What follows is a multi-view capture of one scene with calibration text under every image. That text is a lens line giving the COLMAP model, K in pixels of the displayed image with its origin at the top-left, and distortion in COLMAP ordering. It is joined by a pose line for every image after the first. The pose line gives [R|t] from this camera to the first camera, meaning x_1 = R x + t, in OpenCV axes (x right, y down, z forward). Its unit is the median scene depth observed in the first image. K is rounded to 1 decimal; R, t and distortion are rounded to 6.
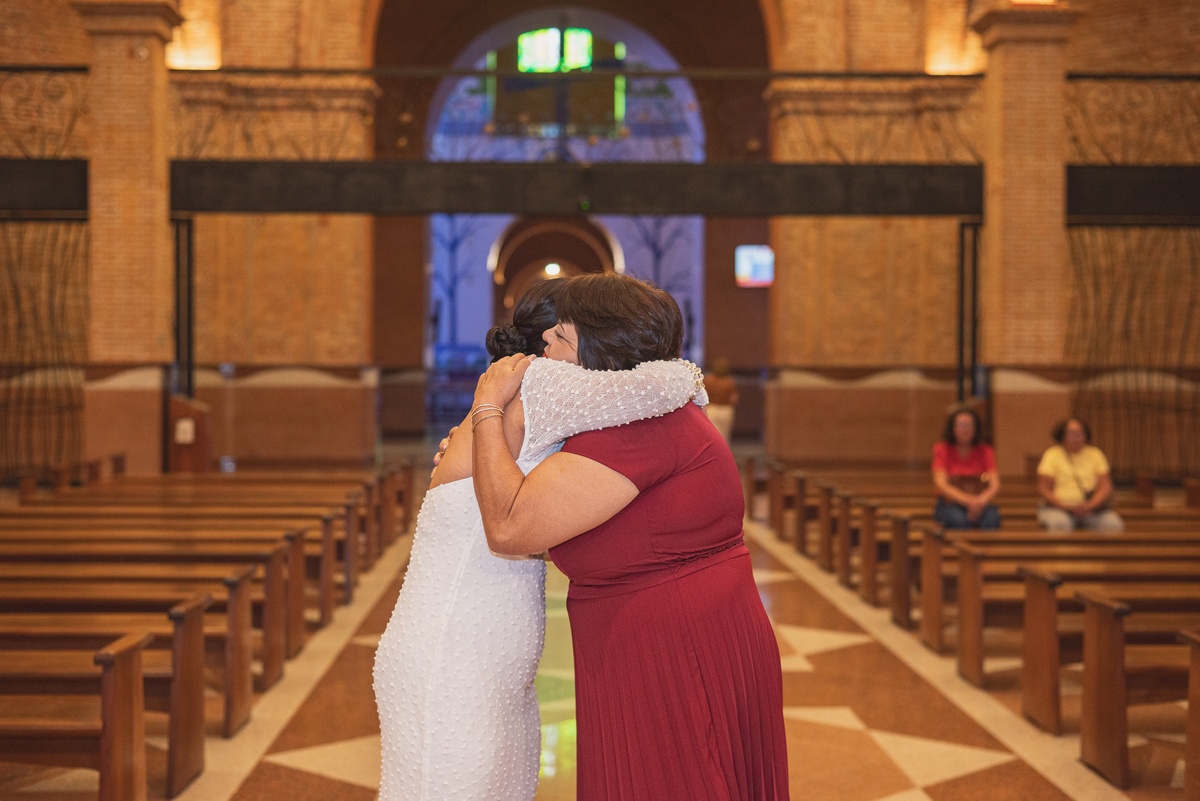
lens RADIAL K [[1727.2, 0, 563.7], [0, 1727.2, 401.2], [0, 0, 1]] dist [0.005601, 0.011525]
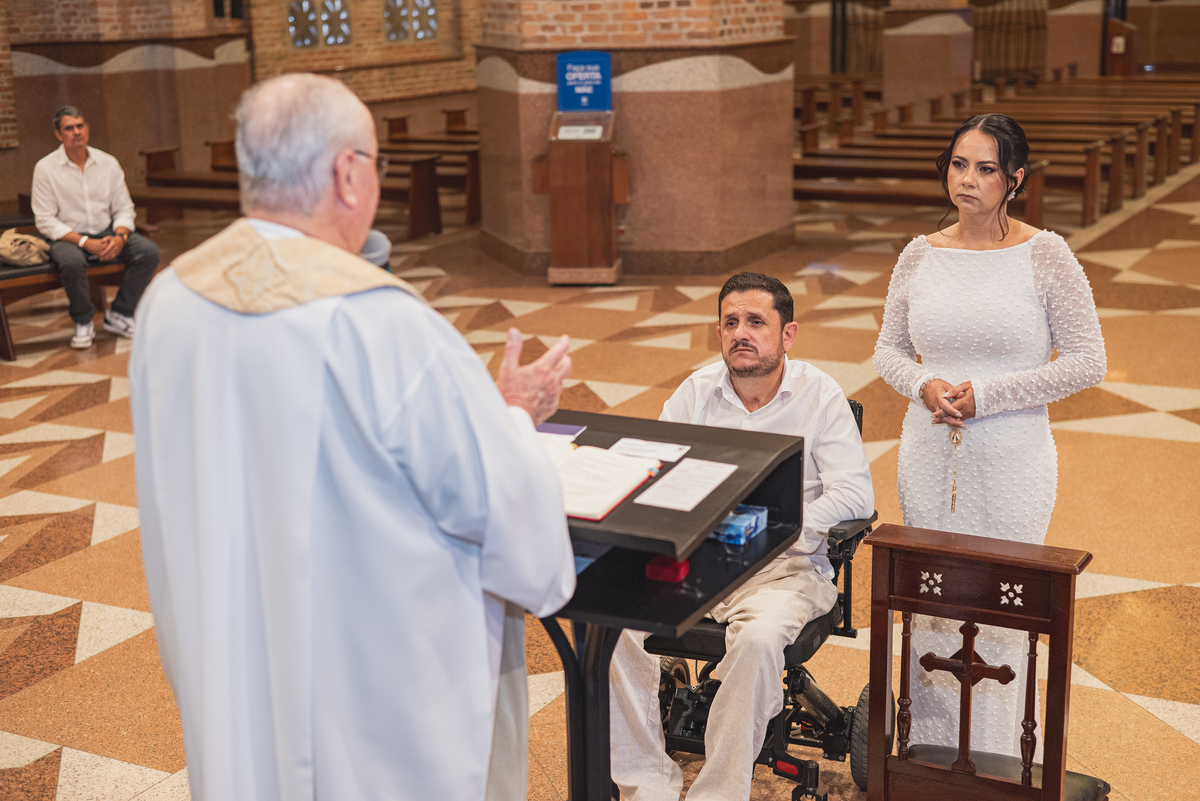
lens RADIAL K [[1770.6, 0, 600.0], [0, 1770.6, 400.5], [0, 0, 1]] dist [0.001273, -0.008011]
pose [[0.881037, 0.090577, -0.464294, 0.100668], [0.016329, 0.975089, 0.221211, -0.025407], [0.472765, -0.202476, 0.857611, -0.476478]]
